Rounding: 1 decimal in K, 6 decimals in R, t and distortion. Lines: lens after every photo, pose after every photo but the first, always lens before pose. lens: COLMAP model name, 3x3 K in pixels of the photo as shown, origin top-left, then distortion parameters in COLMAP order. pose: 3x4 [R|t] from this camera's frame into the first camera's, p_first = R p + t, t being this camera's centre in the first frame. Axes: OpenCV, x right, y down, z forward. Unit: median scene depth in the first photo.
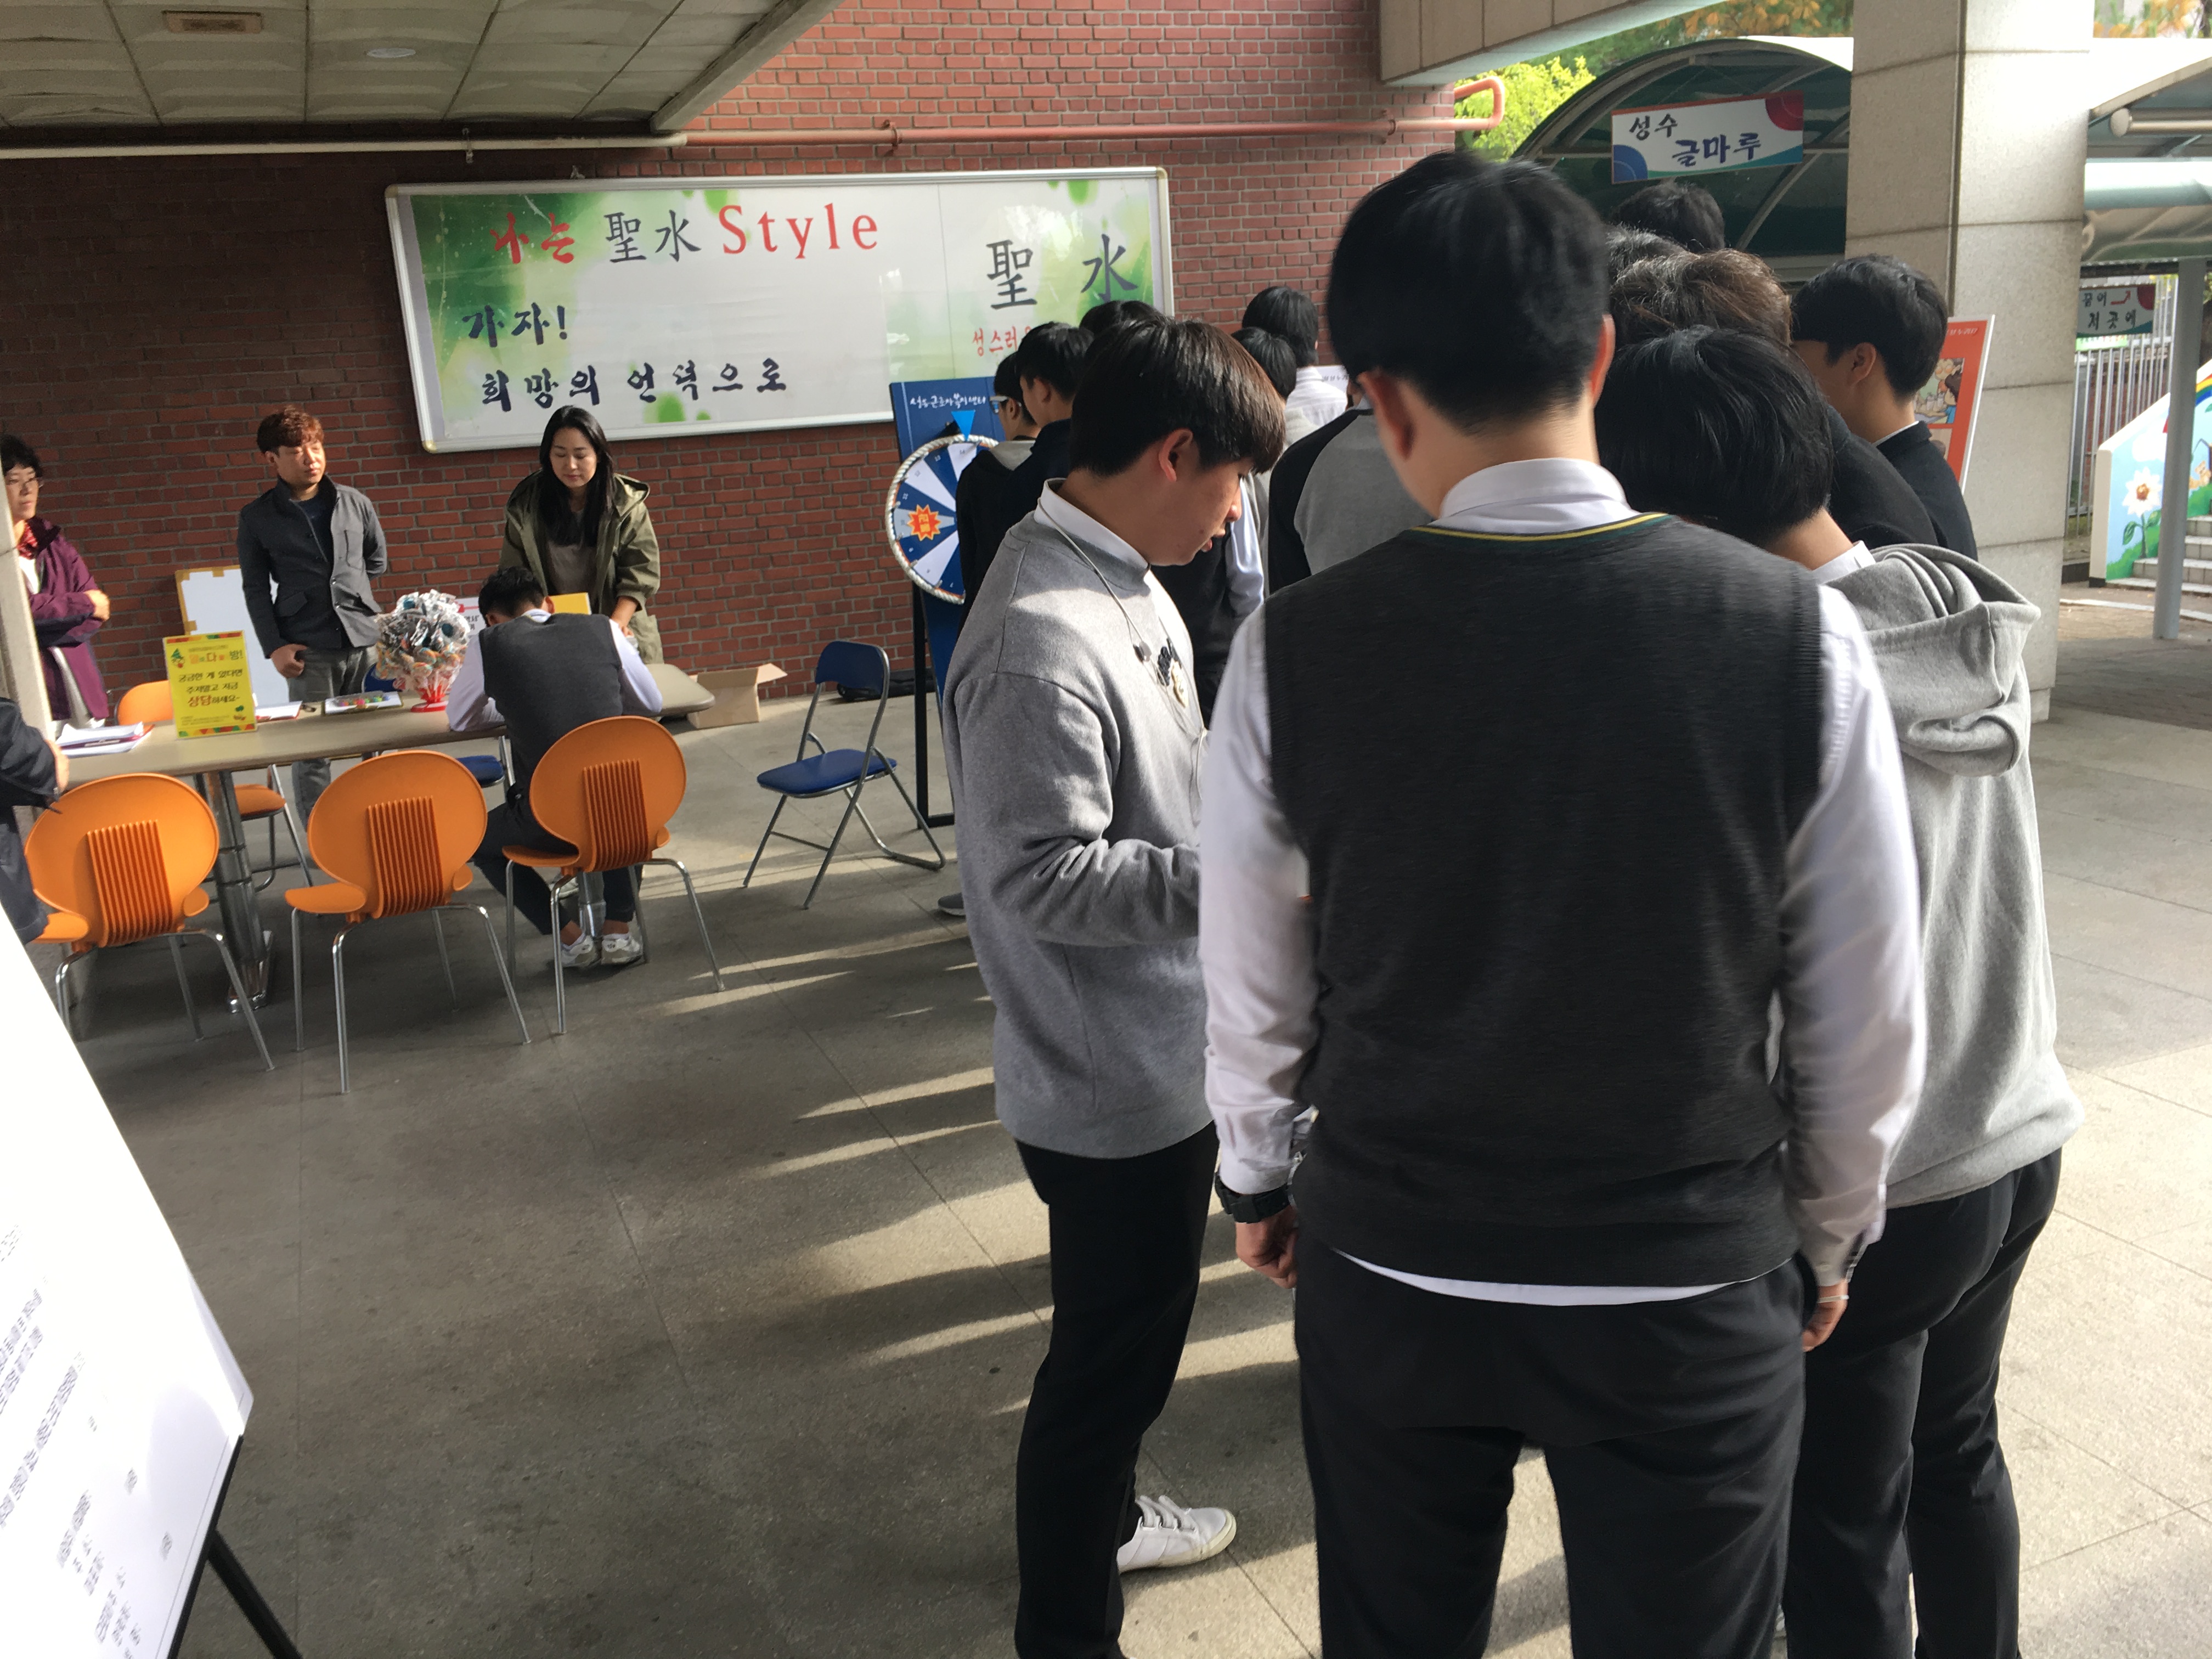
lens RADIAL K [[1841.3, 0, 1106.1], [0, 1841.3, 823.6], [0, 0, 1]] dist [0.013558, -0.018862]
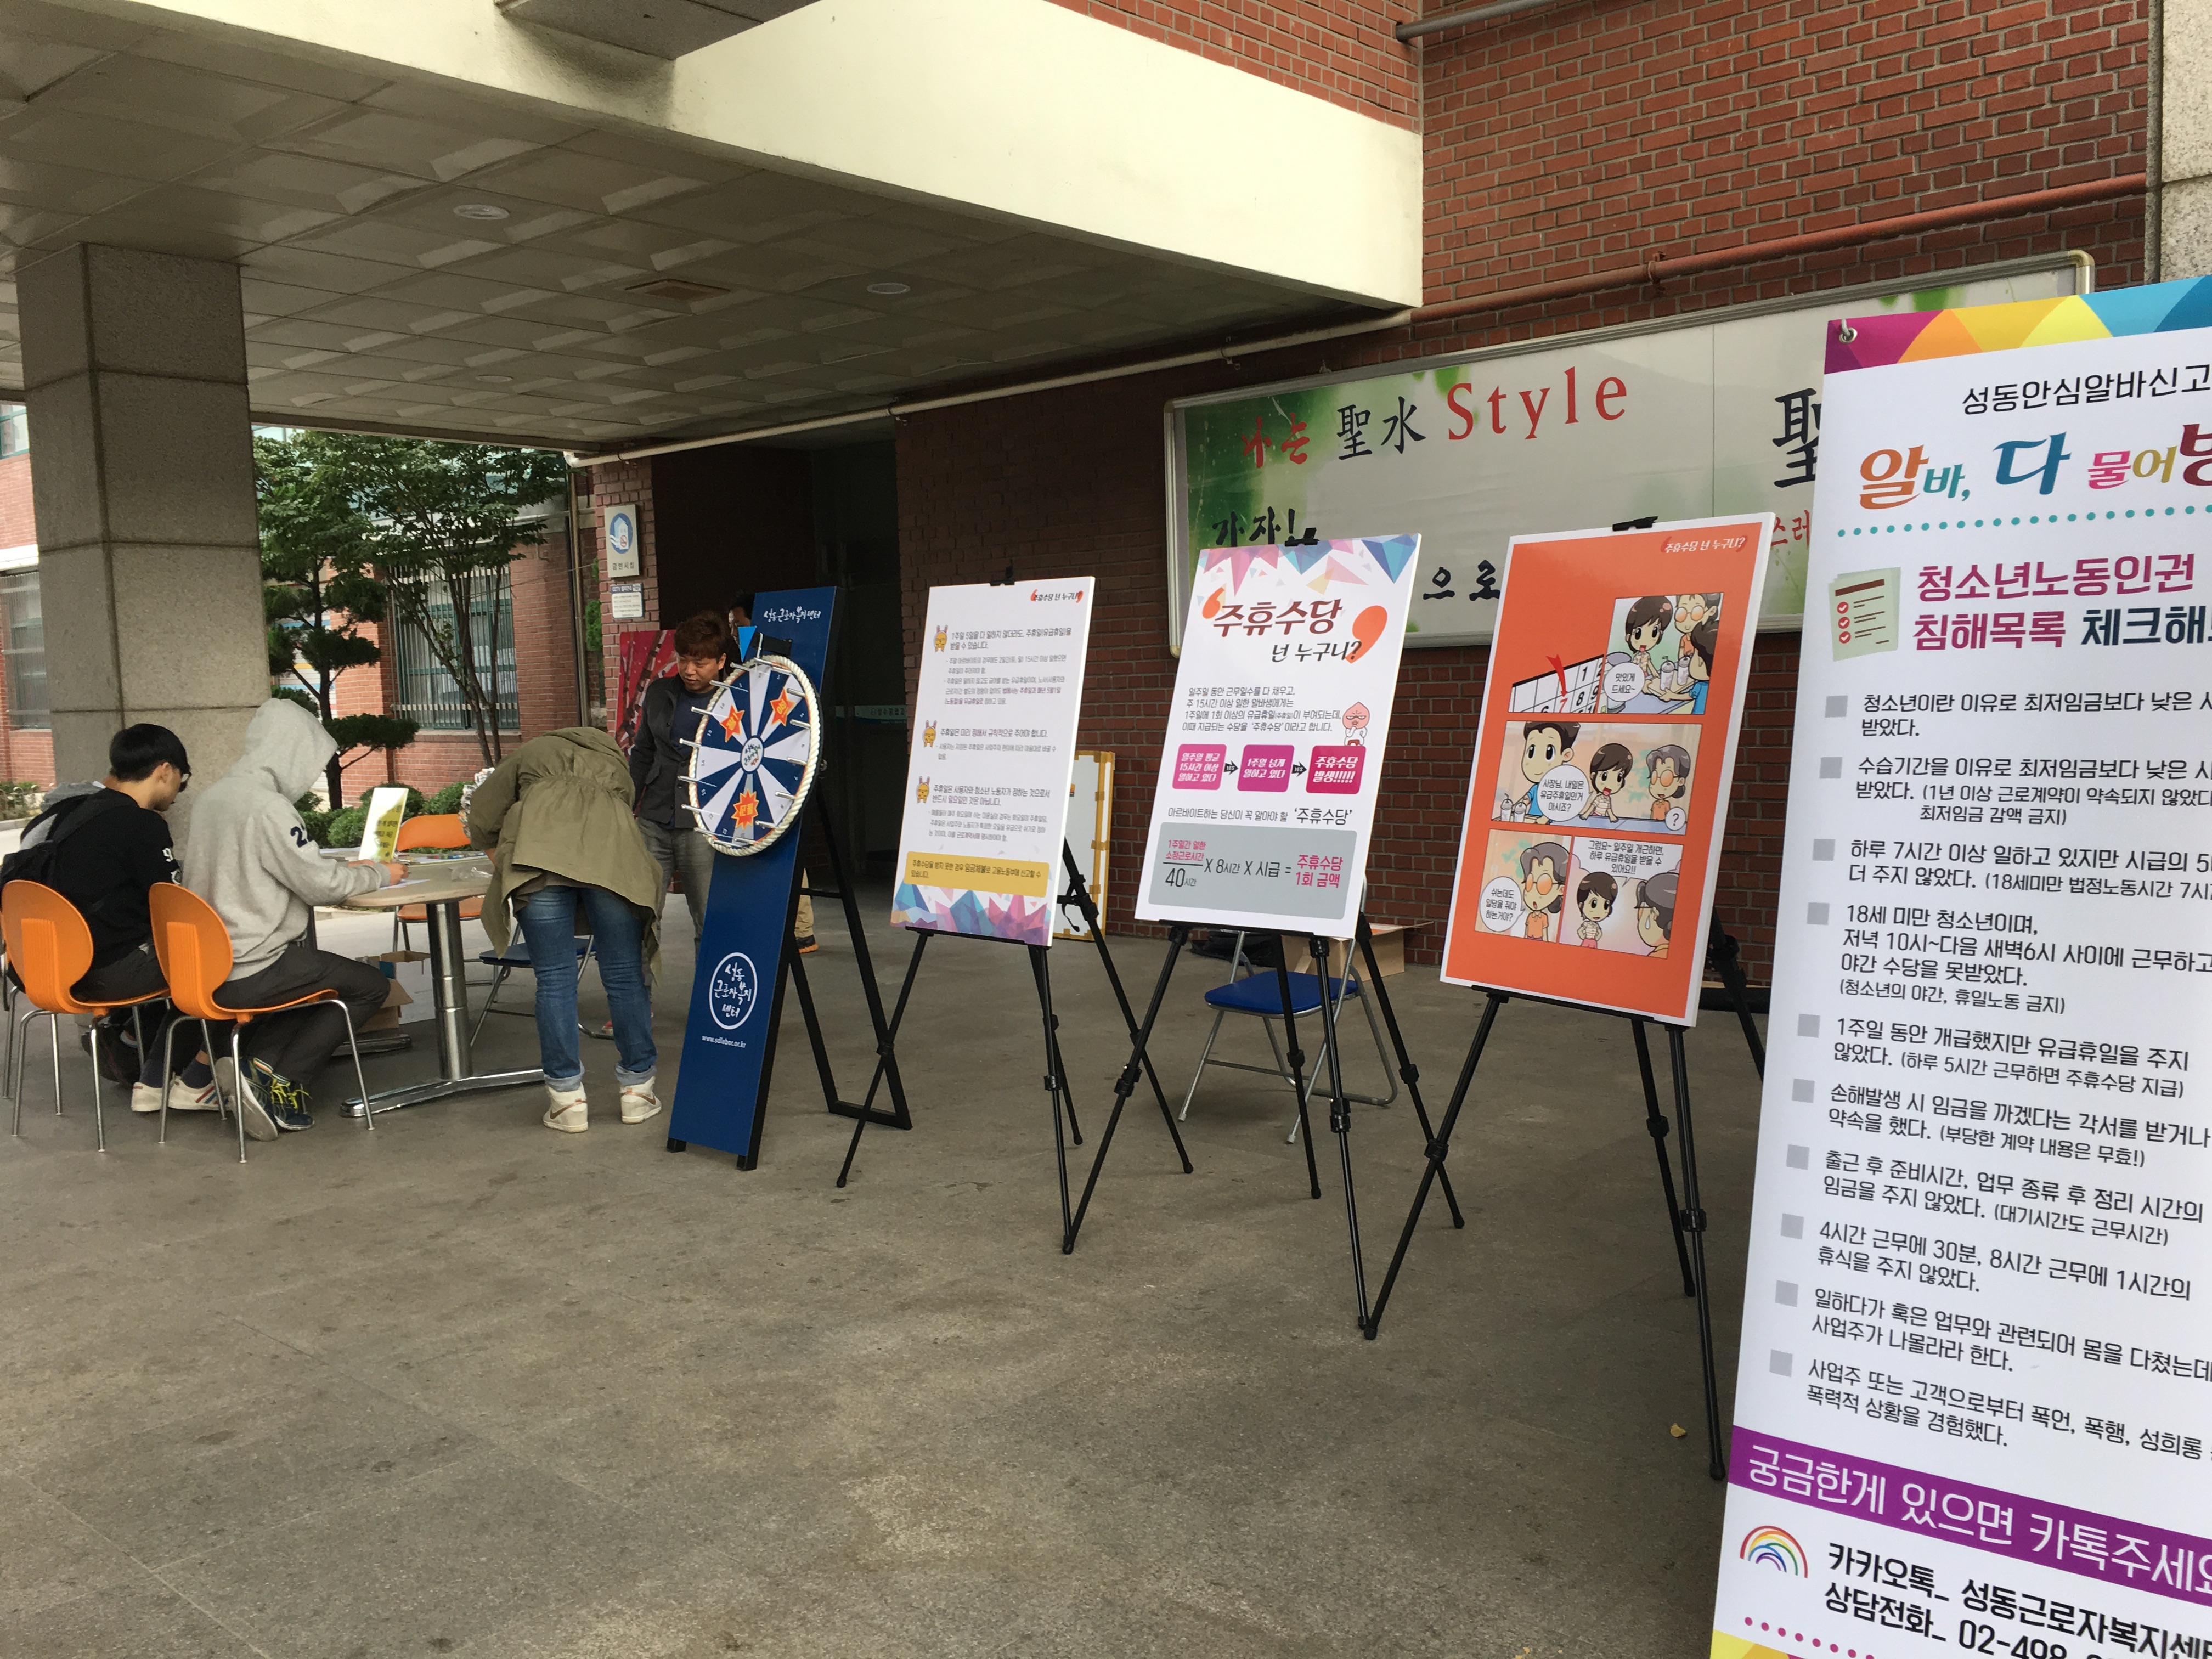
lens RADIAL K [[1841.3, 0, 1102.0], [0, 1841.3, 825.3], [0, 0, 1]] dist [0.013558, -0.018862]
pose [[0.440403, 0.116849, -0.890164, 0.502792], [-0.205905, 0.978212, 0.026537, -0.126851], [0.873870, 0.171602, 0.454867, 0.510809]]
